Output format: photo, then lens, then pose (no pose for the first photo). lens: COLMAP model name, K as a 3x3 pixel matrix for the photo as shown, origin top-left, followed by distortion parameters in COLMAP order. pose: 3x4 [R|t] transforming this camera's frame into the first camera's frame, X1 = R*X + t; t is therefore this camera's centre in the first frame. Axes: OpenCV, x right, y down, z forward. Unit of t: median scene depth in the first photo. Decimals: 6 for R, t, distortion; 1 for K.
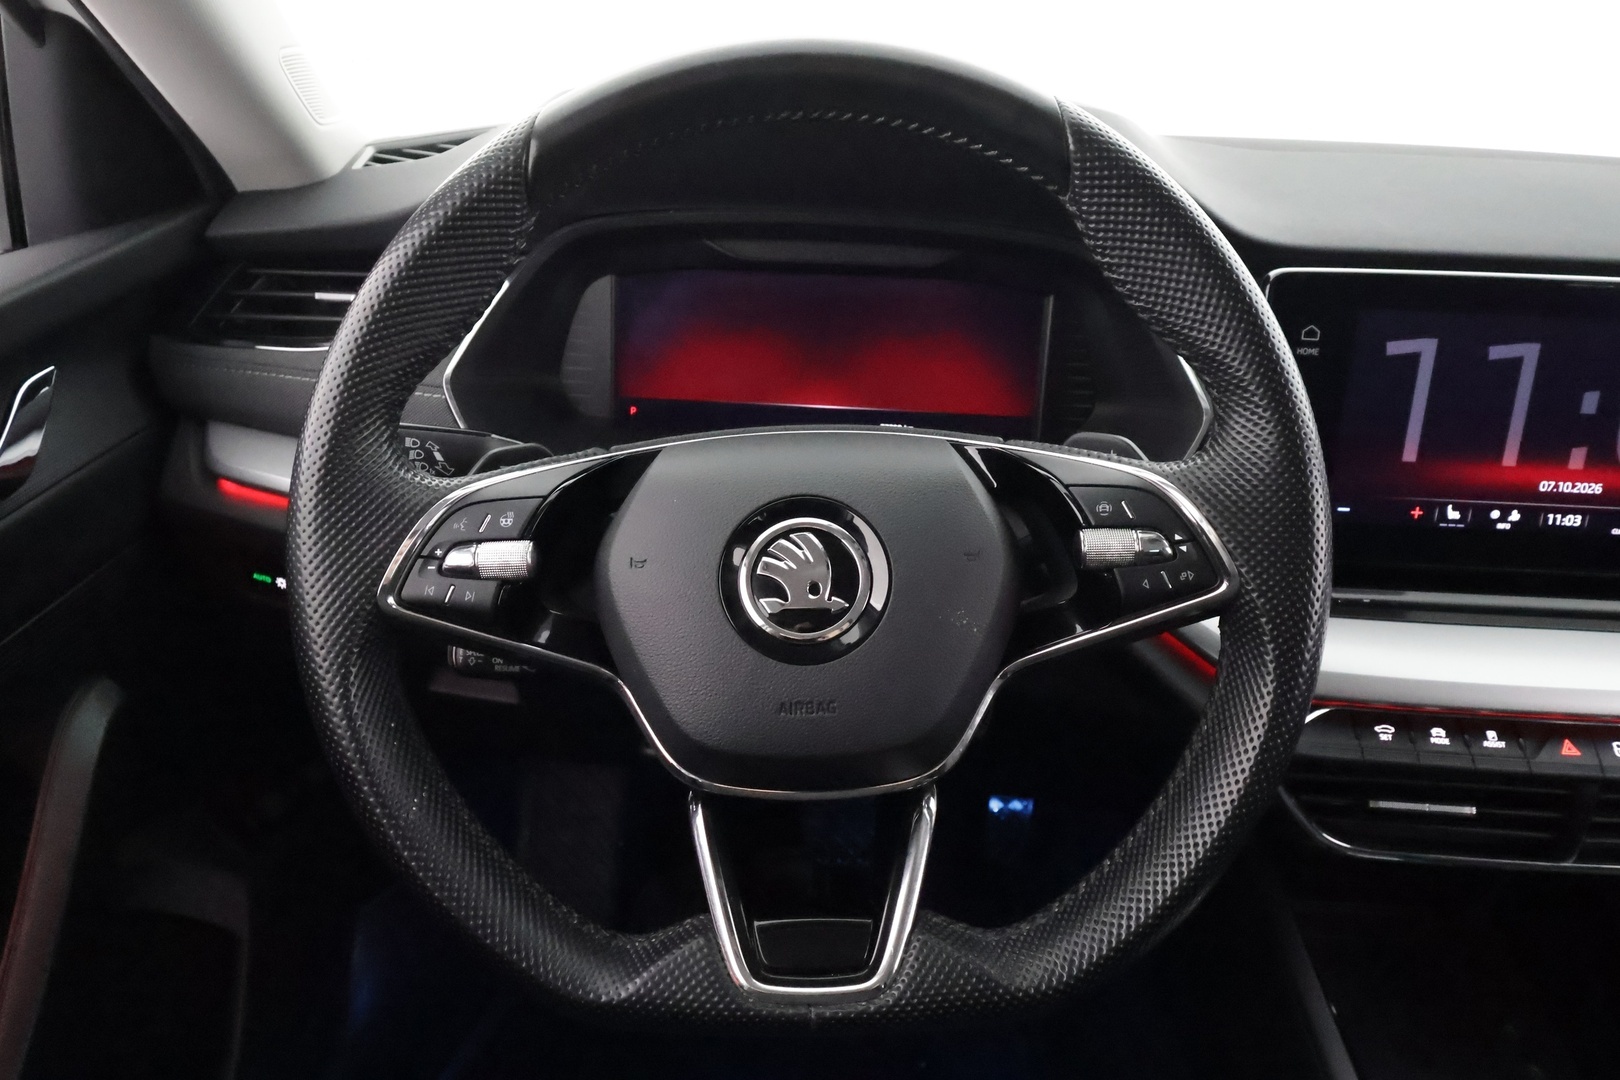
lens RADIAL K [[1226.8, 0, 803.7], [0, 1226.8, 528.1], [0, 0, 1]] dist [0.011195, -0.000082]
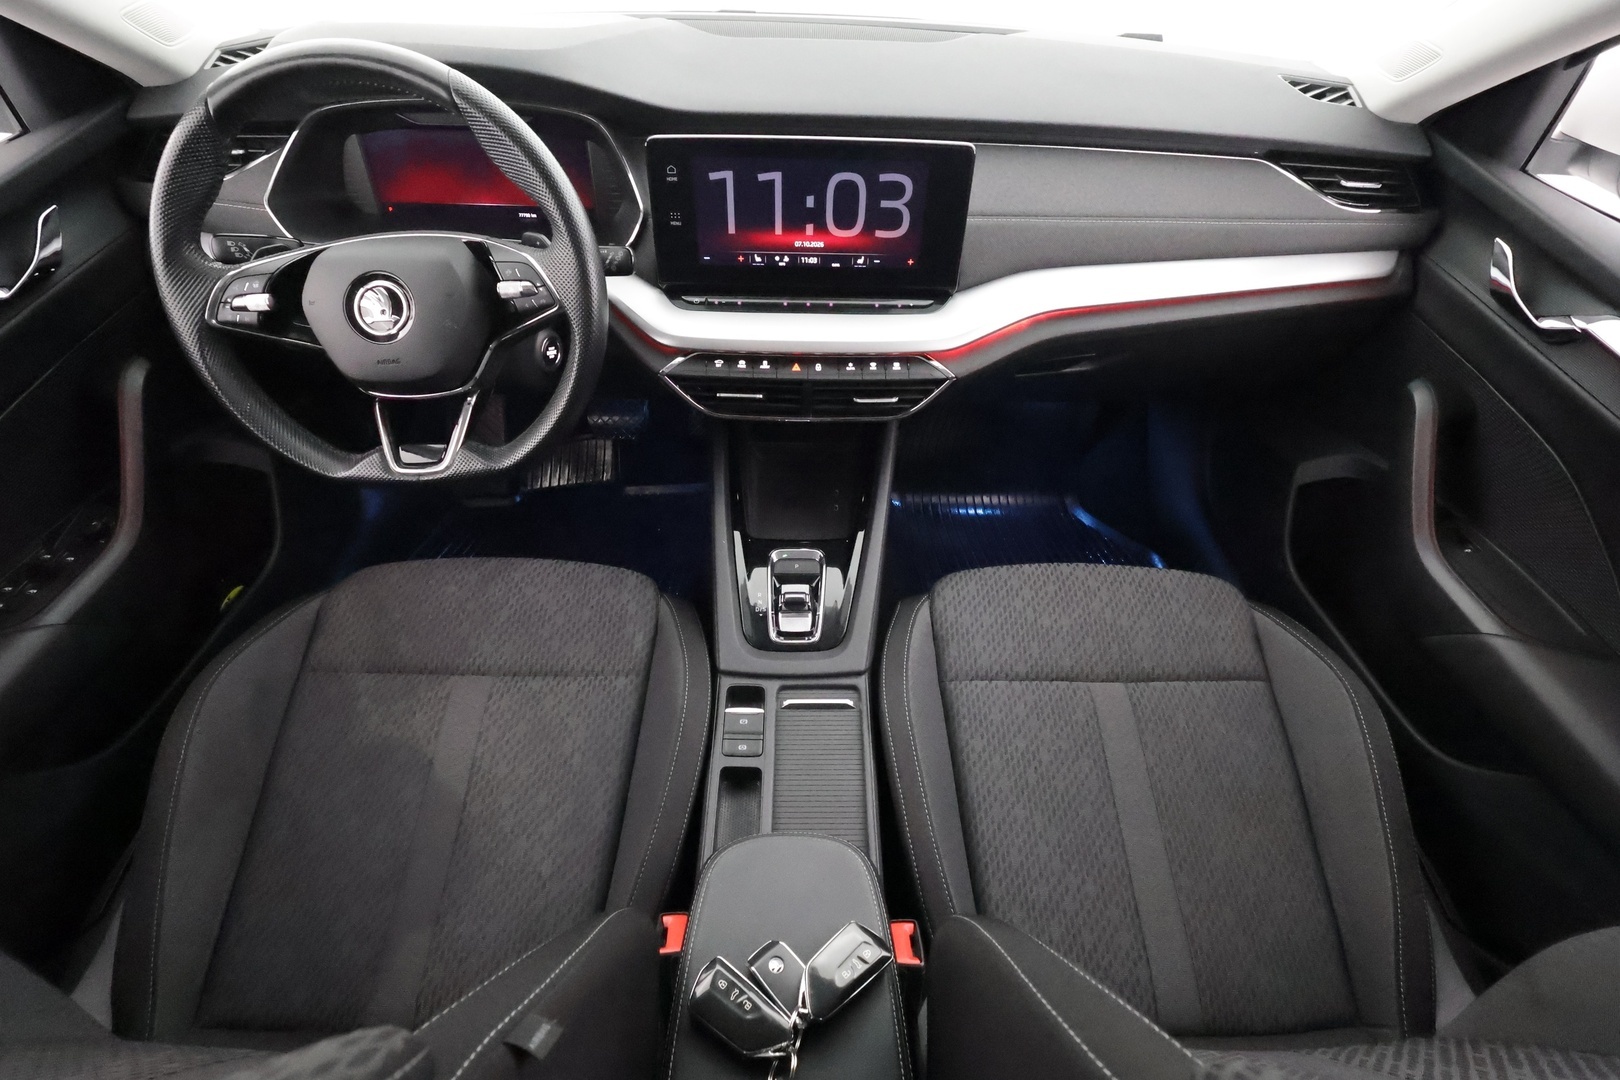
lens RADIAL K [[790.8, 0, 809.1], [0, 790.8, 560.3], [0, 0, 1]] dist [0.012168, 0.000245]
pose [[0.999208, -0.037515, 0.013239, 0.761940], [0.029501, 0.921994, 0.386079, -0.075875], [-0.026690, -0.385383, 0.922371, -0.638161]]
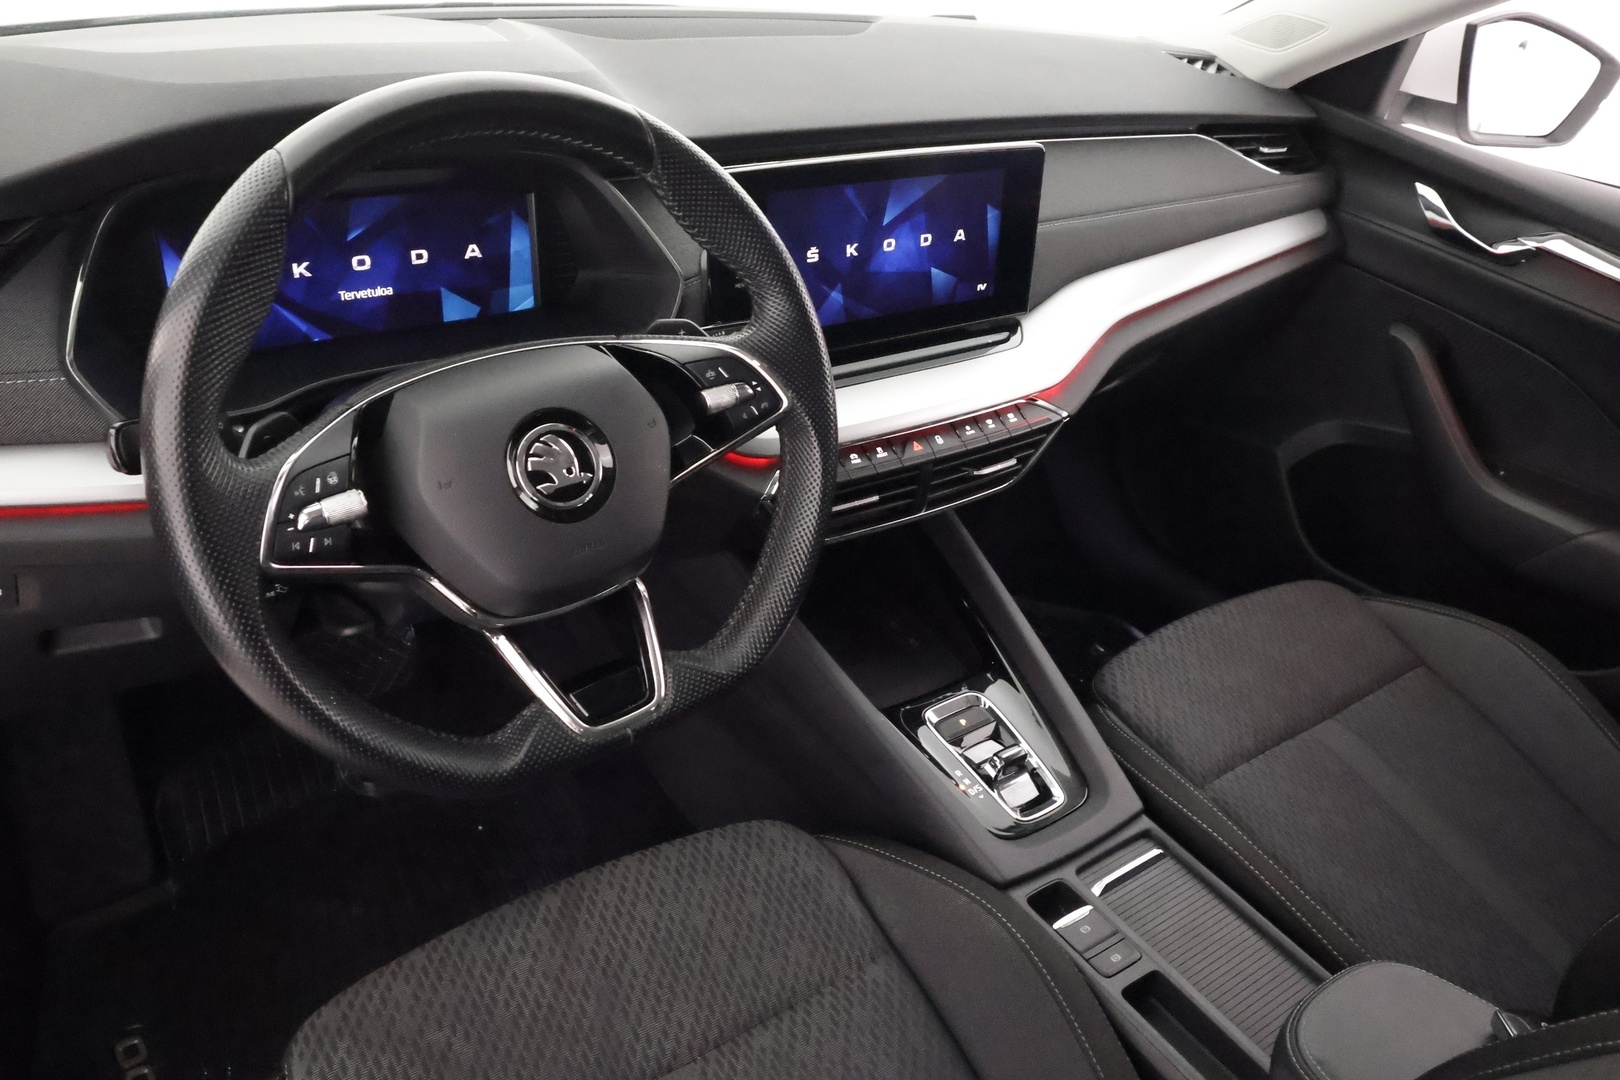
lens RADIAL K [[1331.5, 0, 880.8], [0, 1331.5, 571.3], [0, 0, 1]] dist [0.030354, -0.004006]
pose [[0.762092, -0.296666, 0.575504, -0.625815], [0.162153, 0.947977, 0.273946, -0.202516], [-0.626835, -0.115452, 0.770551, -0.468443]]
